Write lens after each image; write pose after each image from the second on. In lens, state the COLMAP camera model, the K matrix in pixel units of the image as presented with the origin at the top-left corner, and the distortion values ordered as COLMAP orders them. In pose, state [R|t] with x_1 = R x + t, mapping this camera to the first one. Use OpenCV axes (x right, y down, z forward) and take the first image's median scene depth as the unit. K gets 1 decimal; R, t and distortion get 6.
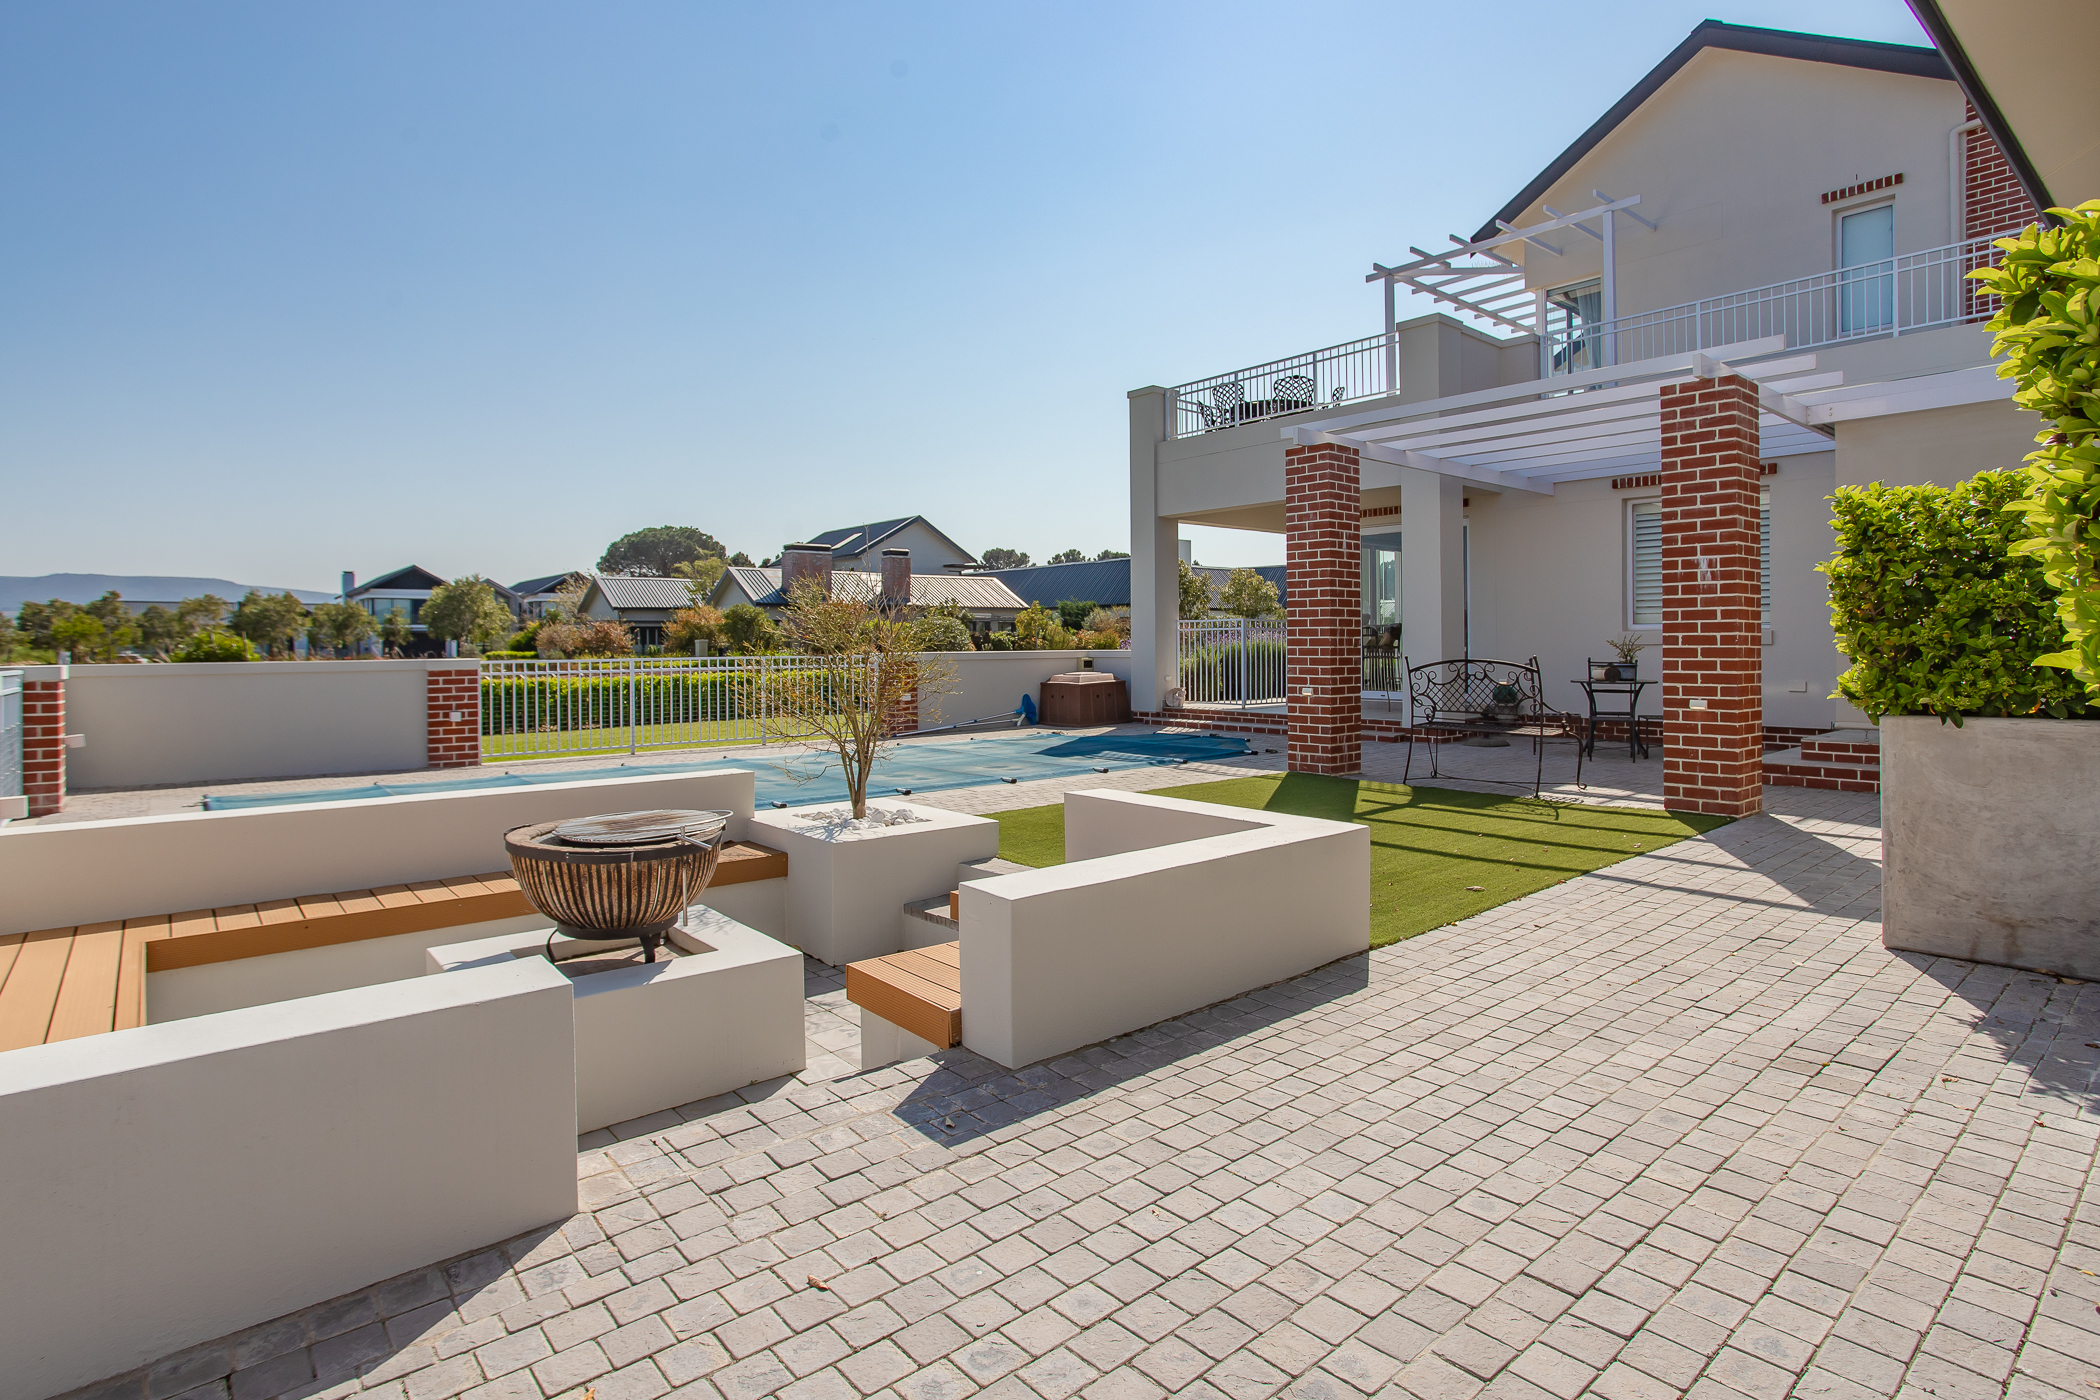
lens RADIAL K [[1061.1, 0, 1037.7], [0, 1061.1, 693.5], [0, 0, 1]] dist [-0.068729, 0.036873]
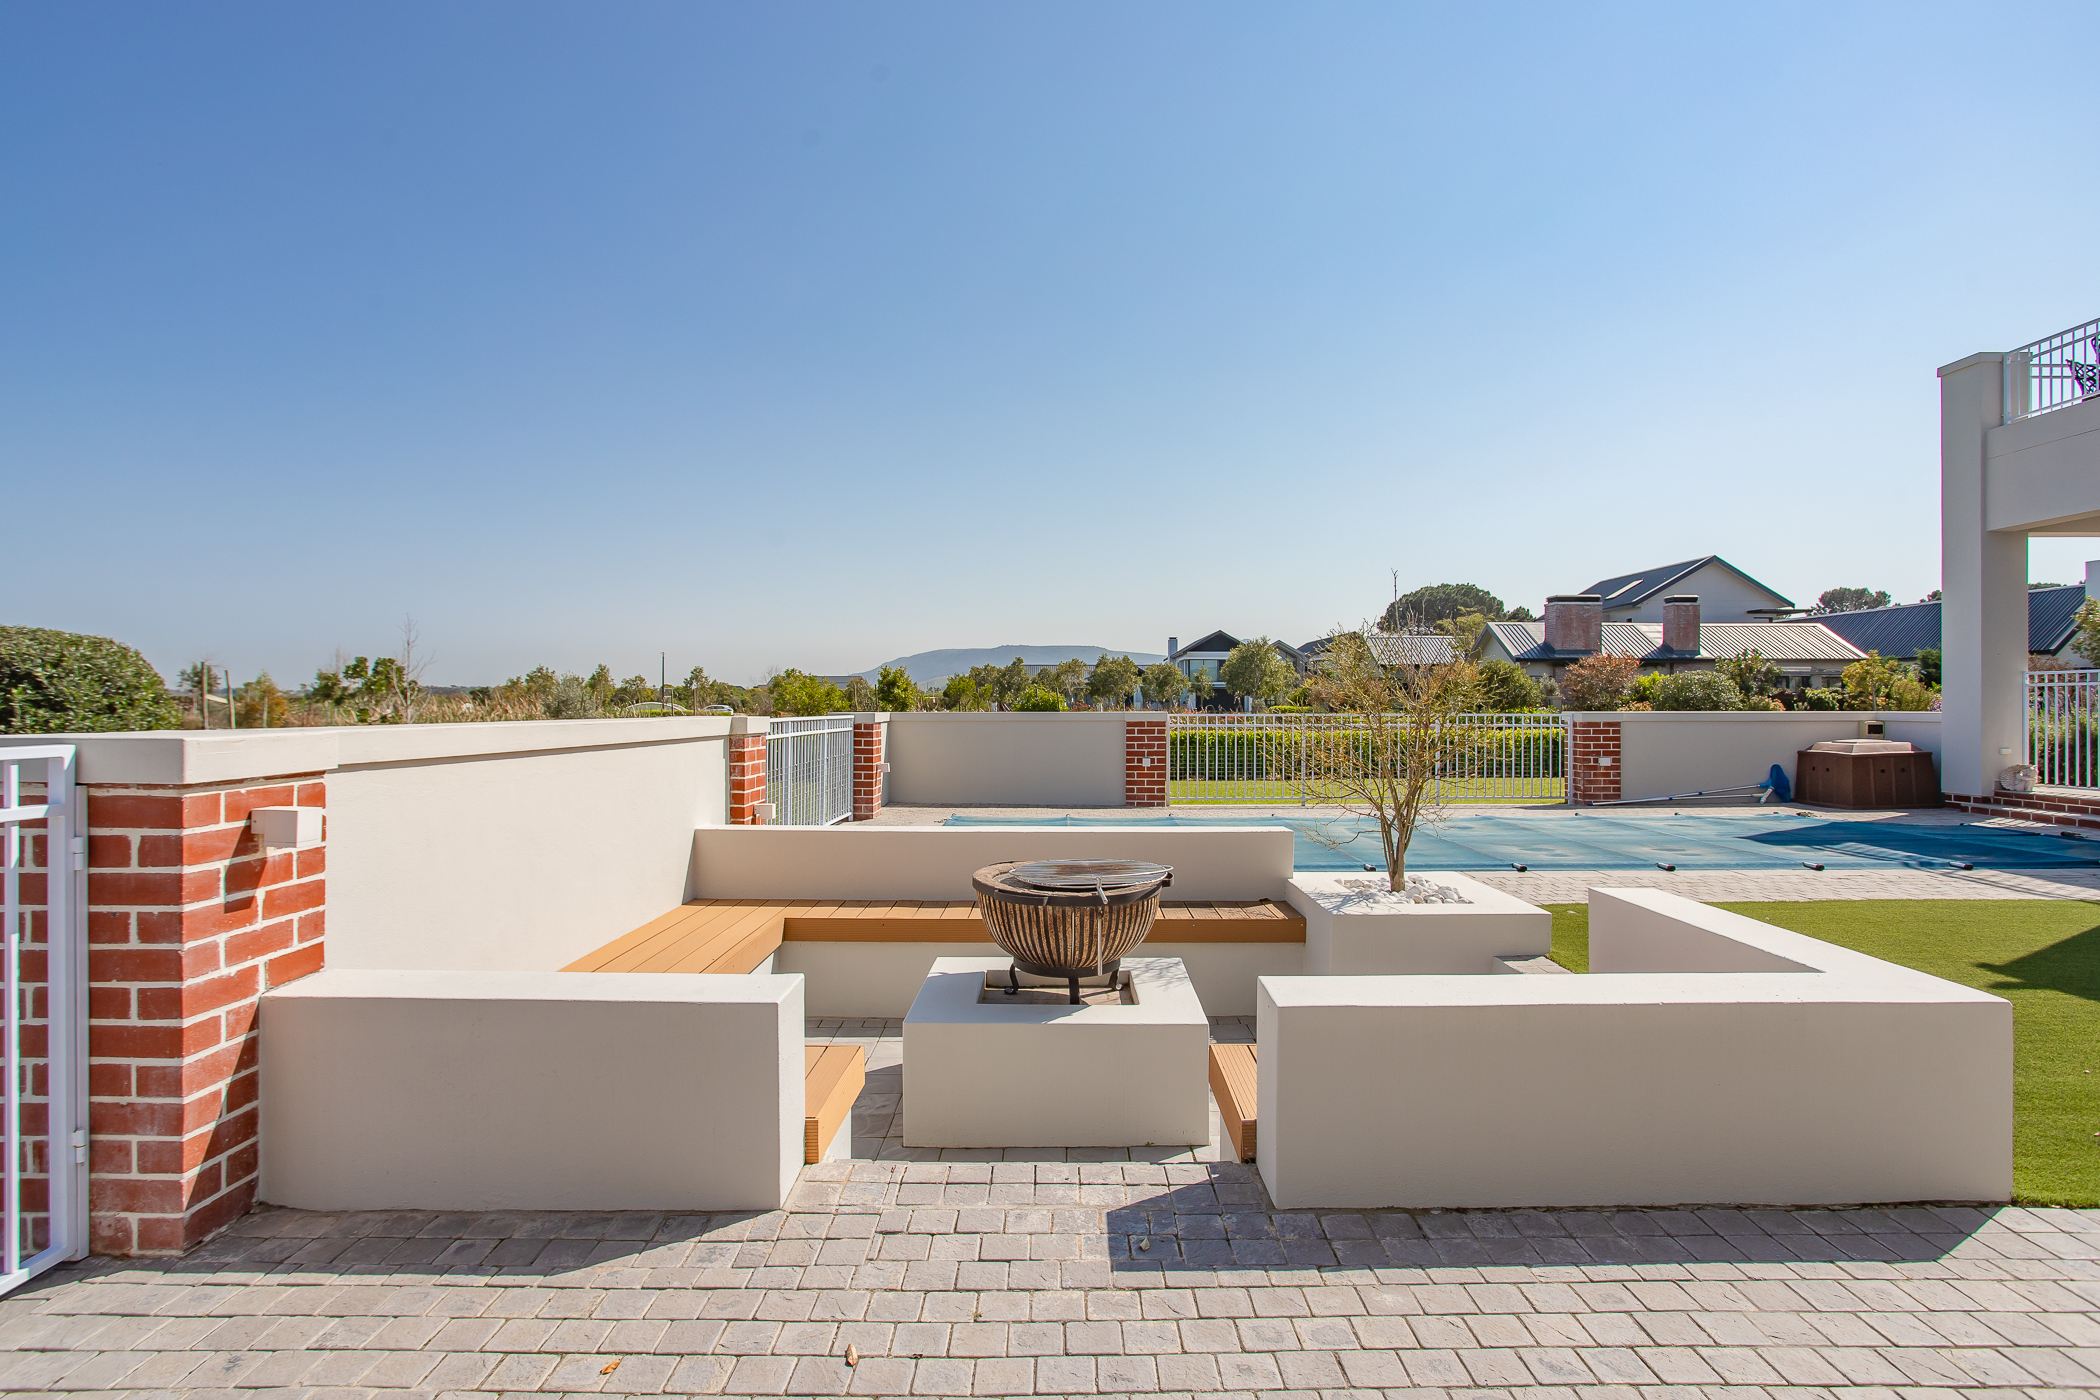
lens RADIAL K [[1036.0, 0, 1055.3], [0, 1036.0, 731.6], [0, 0, 1]] dist [-0.064087, 0.035162]
pose [[0.764273, 0.024088, -0.644443, 0.093008], [-0.034680, 0.999391, -0.003774, -0.003478], [0.643960, 0.025233, 0.764643, 0.066358]]
